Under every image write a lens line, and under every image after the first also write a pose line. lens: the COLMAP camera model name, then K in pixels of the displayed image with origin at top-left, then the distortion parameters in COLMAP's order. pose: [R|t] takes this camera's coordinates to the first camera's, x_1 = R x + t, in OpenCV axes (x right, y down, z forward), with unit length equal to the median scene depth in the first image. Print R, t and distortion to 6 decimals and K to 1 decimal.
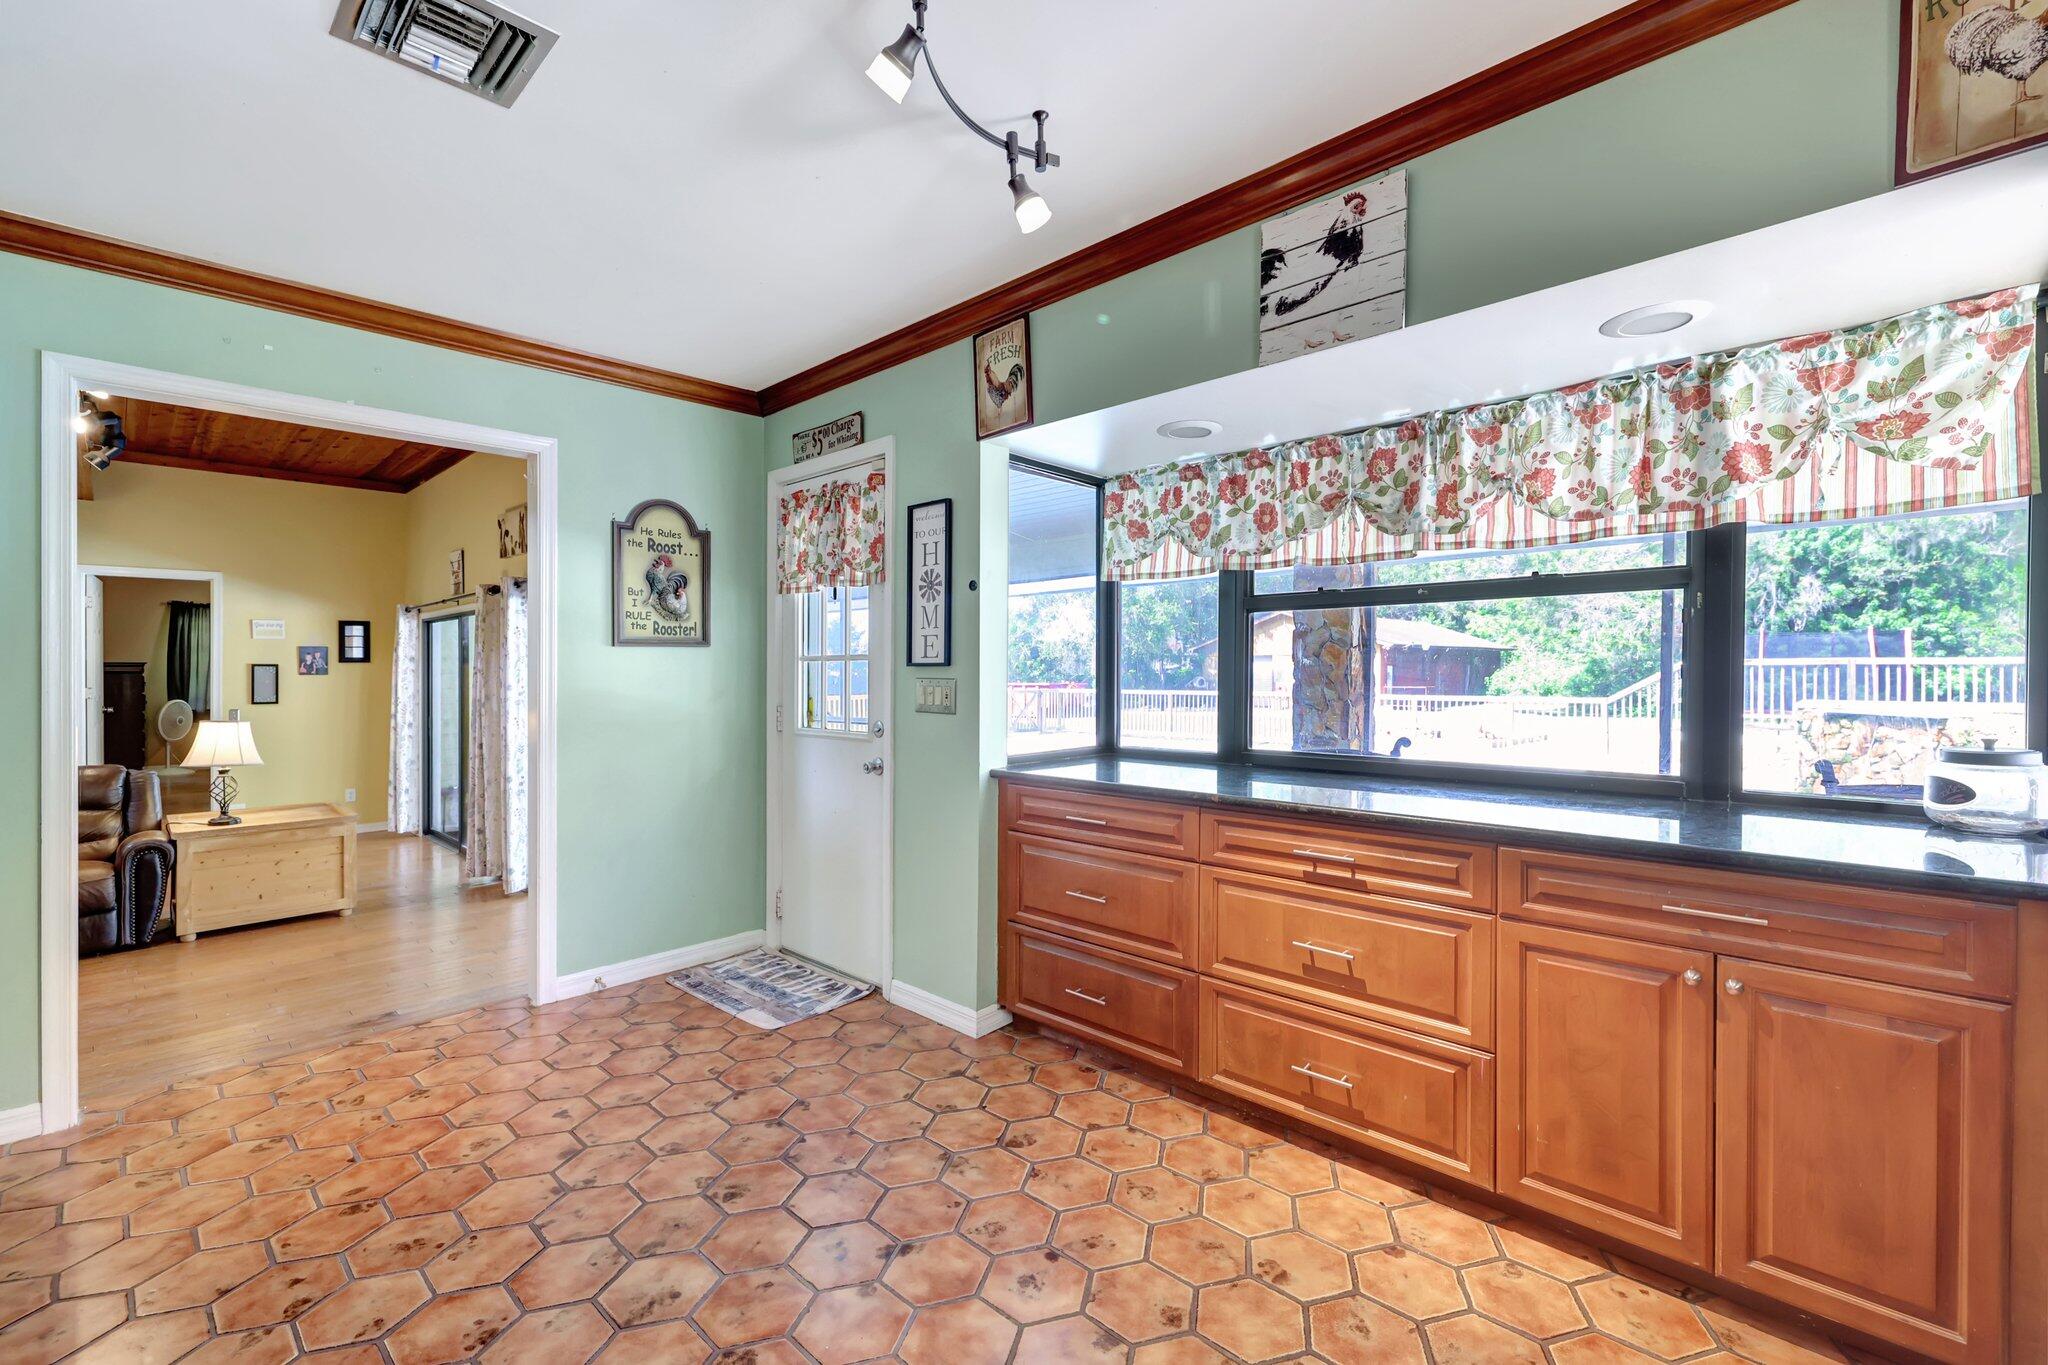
lens RADIAL K [[886.6, 0, 1014.6], [0, 886.6, 674.6], [0, 0, 1]] dist [0.000564, 0.000019]
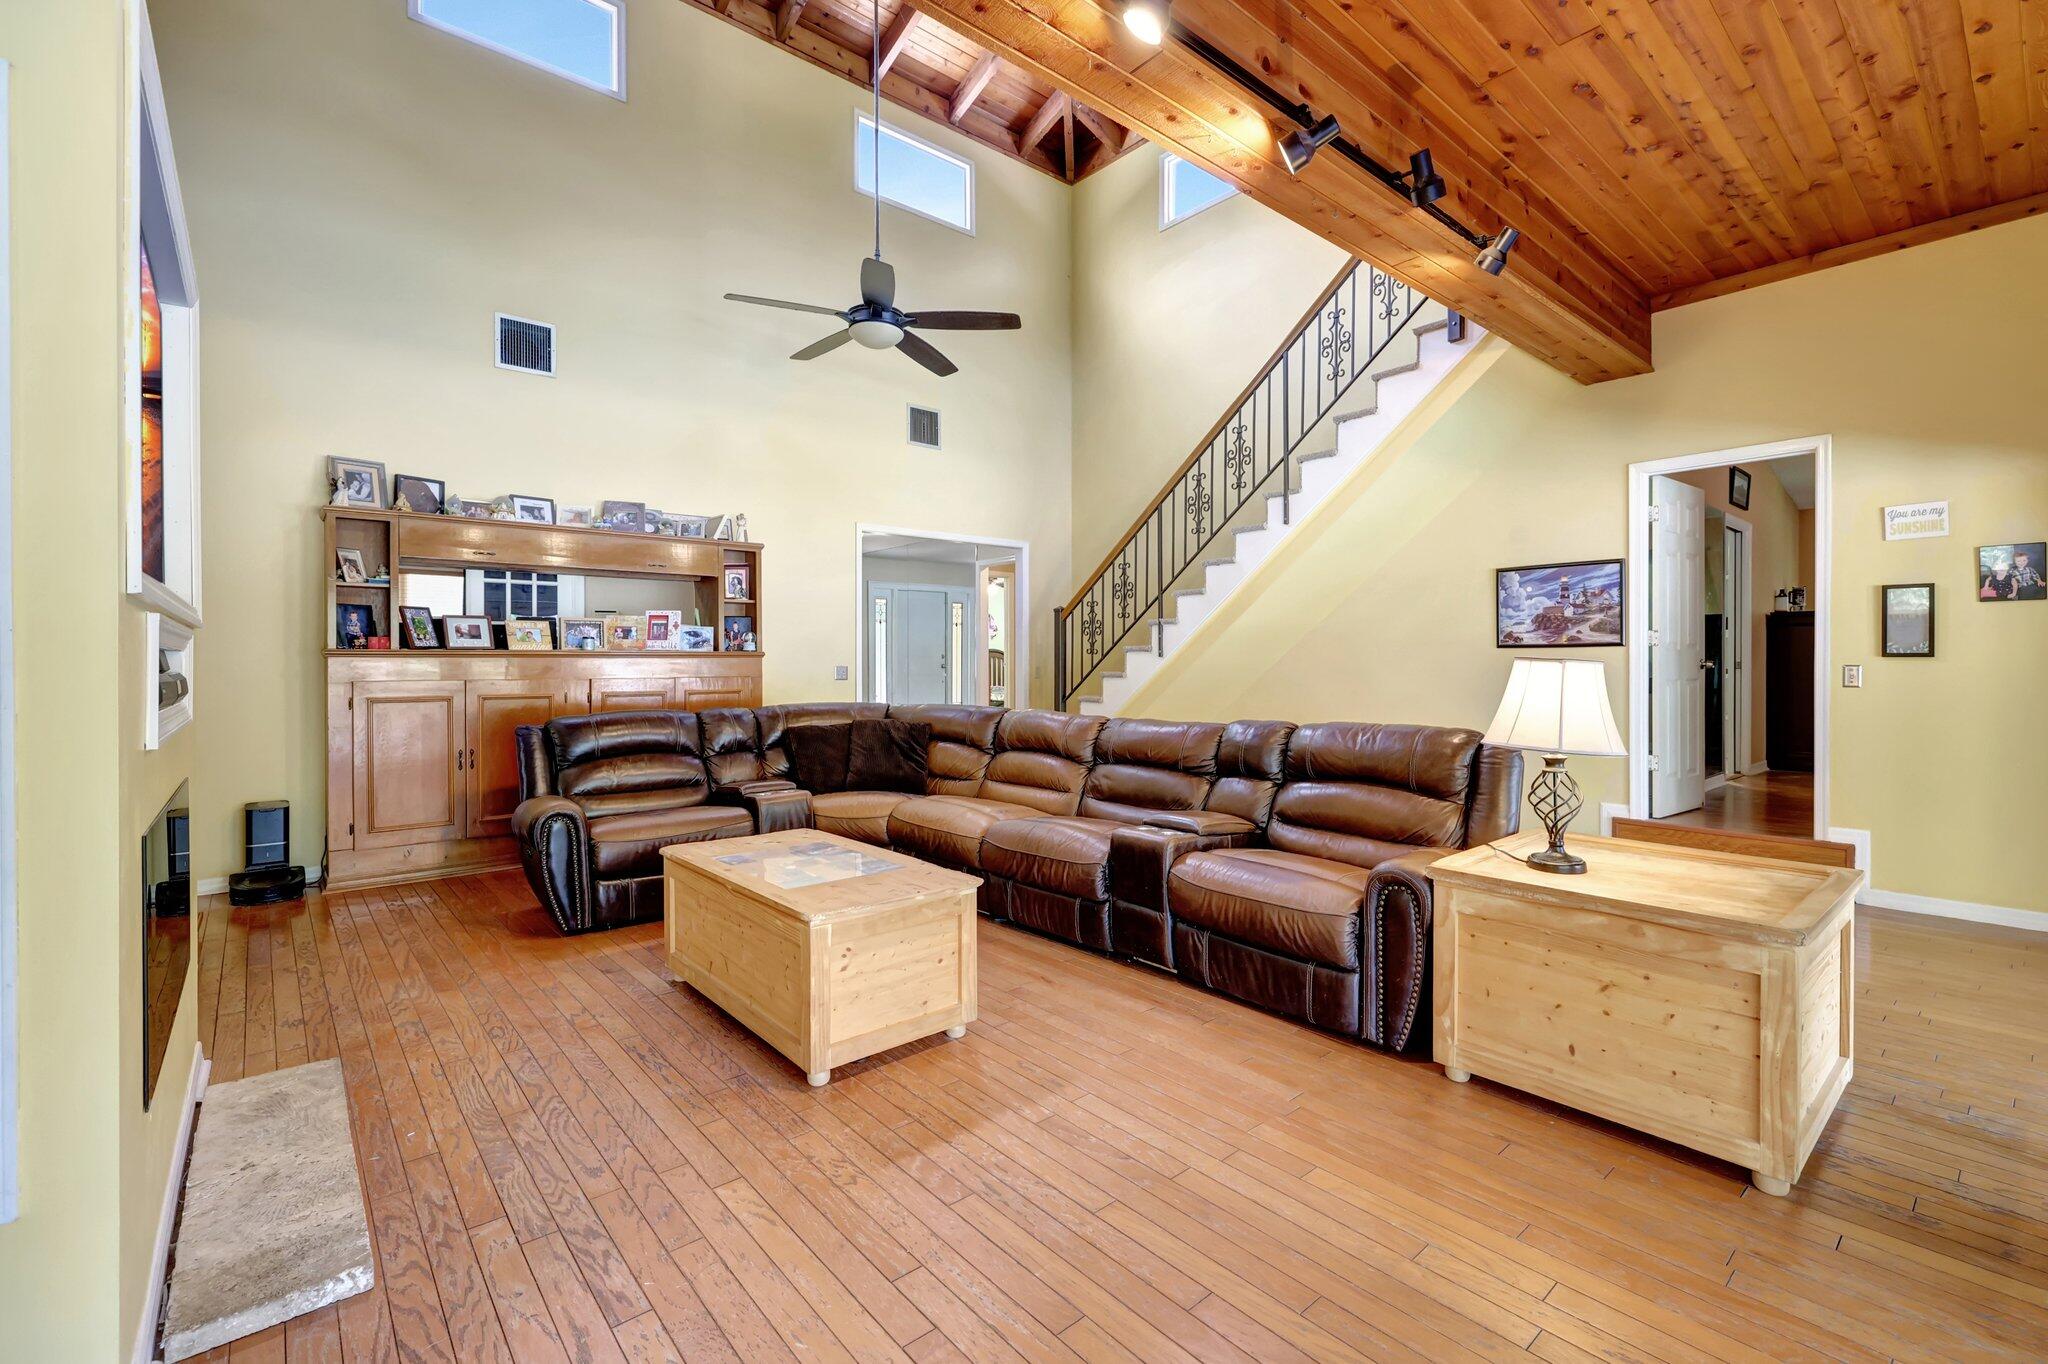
lens RADIAL K [[886.6, 0, 1015.4], [0, 886.6, 668.9], [0, 0, 1]] dist [0.000564, 0.000019]
pose [[-0.097827, 0.009000, -0.995163, -0.392415], [-0.007189, 0.999927, 0.009750, 0.057508], [0.995177, 0.008108, -0.097755, 0.790540]]
